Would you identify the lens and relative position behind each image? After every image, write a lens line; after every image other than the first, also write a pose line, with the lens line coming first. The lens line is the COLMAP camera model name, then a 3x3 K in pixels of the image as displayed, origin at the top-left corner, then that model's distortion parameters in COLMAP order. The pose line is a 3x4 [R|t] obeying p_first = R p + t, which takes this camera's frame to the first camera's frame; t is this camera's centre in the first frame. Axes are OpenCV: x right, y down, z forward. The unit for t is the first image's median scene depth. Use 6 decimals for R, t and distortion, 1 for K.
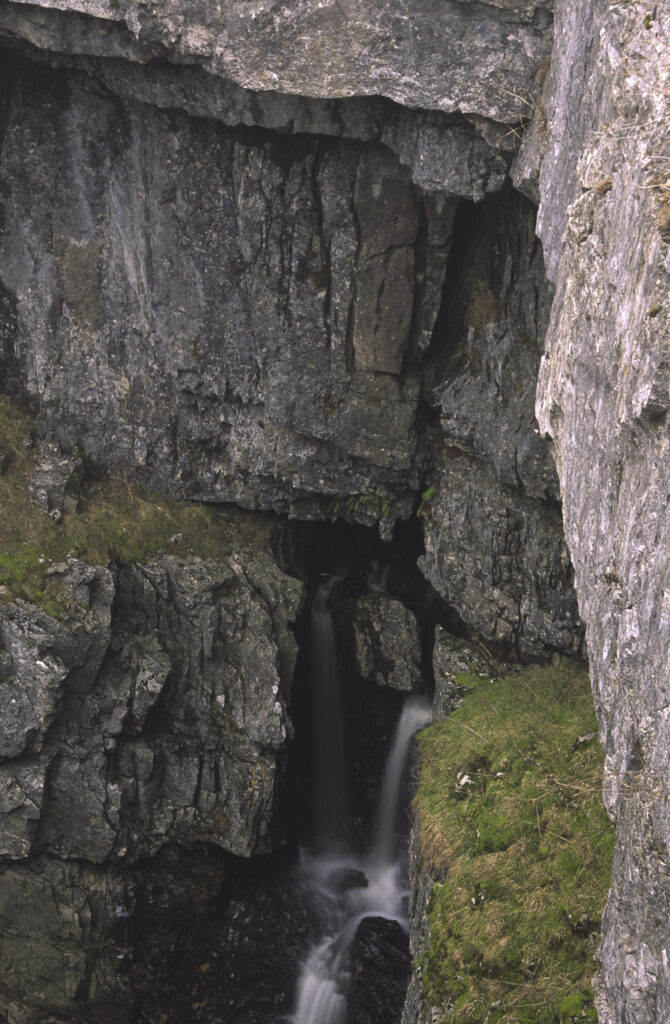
lens RADIAL K [[2378.5, 0, 334.9], [0, 2378.5, 552.8], [0, 0, 1]] dist [0.270316, -0.269448]
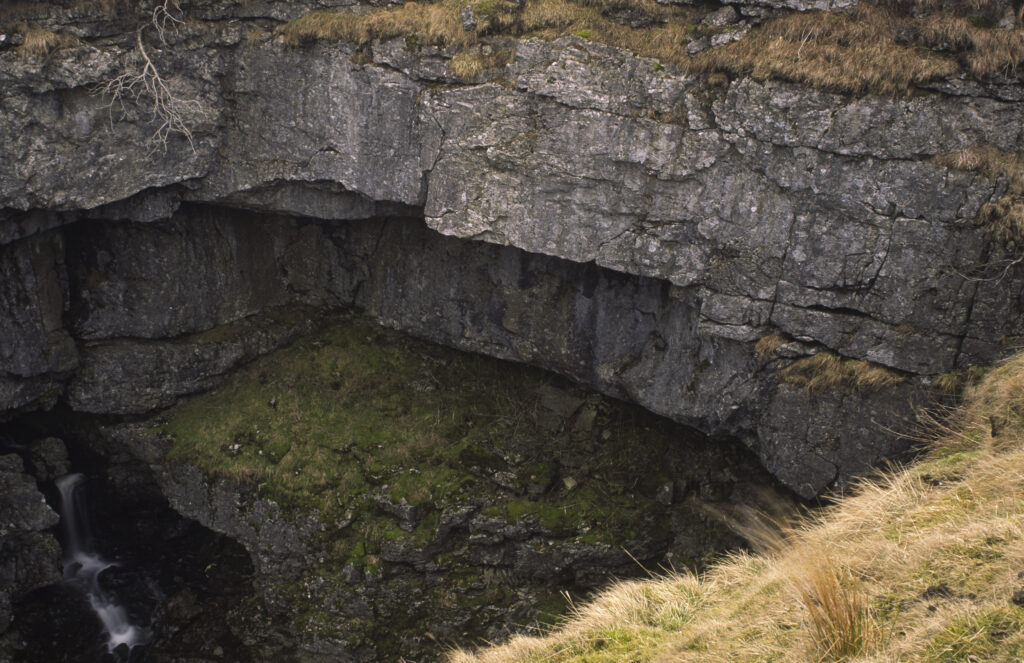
lens RADIAL K [[1062.4, 0, 512.0], [0, 1062.4, 331.5], [0, 0, 1]] dist [-0.103354, -0.005206]
pose [[0.393143, -0.453902, 0.799632, -0.583626], [0.416433, 0.863251, 0.285274, -0.176125], [-0.819769, 0.220840, 0.528401, 0.185177]]
